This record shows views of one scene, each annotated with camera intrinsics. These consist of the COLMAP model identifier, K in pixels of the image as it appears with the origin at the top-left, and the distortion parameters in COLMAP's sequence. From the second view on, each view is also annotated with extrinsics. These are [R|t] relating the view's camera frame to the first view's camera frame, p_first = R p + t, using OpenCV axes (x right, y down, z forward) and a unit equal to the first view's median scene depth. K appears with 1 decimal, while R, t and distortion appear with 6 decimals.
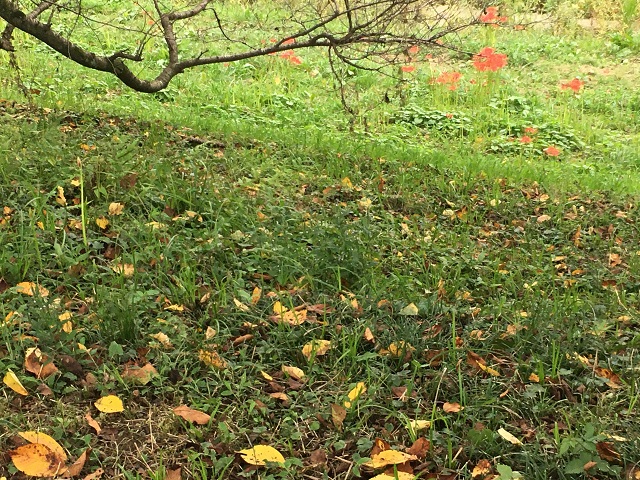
lens RADIAL K [[1230.7, 0, 320.3], [0, 1230.7, 239.7], [0, 0, 1]] dist [0.032250, 0.000000]
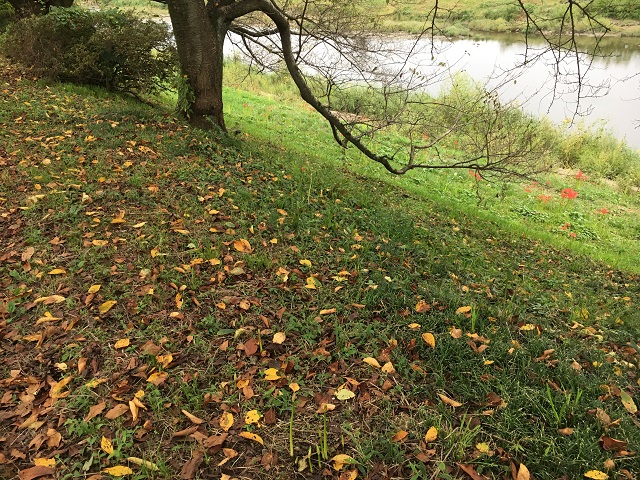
lens RADIAL K [[543.8, 0, 319.2], [0, 543.8, 240.4], [0, 0, 1]] dist [0.000834, -0.000860]
pose [[0.912573, 0.218606, -0.345576, 0.124557], [-0.225945, 0.973946, 0.019444, 0.024194], [0.340823, 0.060337, 0.938189, -0.077056]]
